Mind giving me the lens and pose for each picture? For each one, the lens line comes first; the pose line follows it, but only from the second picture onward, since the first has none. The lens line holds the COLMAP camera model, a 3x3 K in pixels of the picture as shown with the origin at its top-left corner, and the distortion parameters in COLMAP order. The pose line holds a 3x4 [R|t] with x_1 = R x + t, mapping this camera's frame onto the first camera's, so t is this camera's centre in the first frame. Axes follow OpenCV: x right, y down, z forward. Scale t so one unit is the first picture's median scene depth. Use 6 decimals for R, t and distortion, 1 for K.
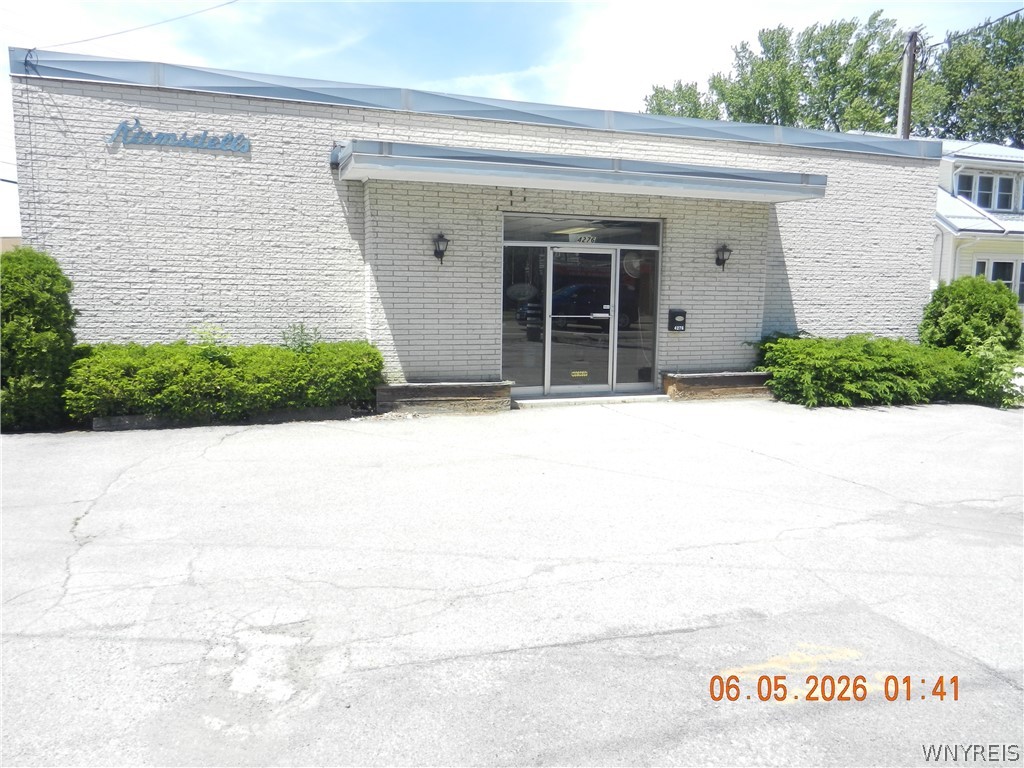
lens RADIAL K [[769.0, 0, 510.4], [0, 769.0, 386.5], [0, 0, 1]] dist [0.022665, -0.006772]
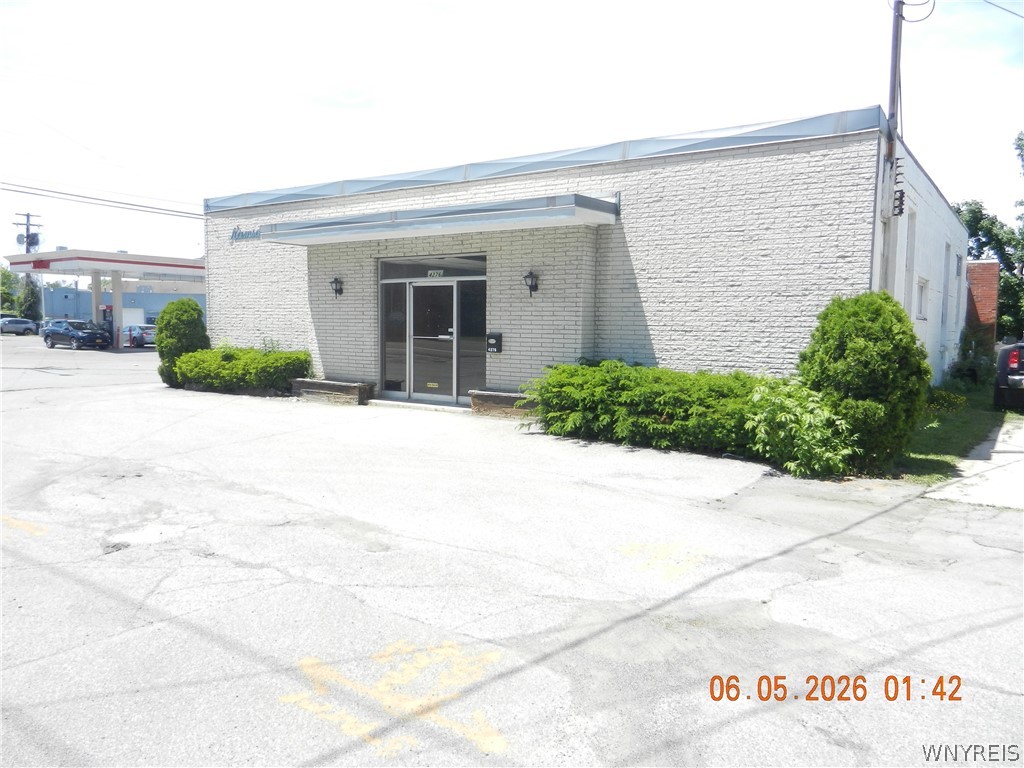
lens RADIAL K [[769.0, 0, 509.5], [0, 769.0, 381.8], [0, 0, 1]] dist [0.022665, -0.006772]
pose [[0.575946, 0.059088, -0.815350, 1.115054], [-0.101433, 0.994842, 0.000446, -0.033437], [0.811171, 0.082446, 0.578969, 0.388995]]
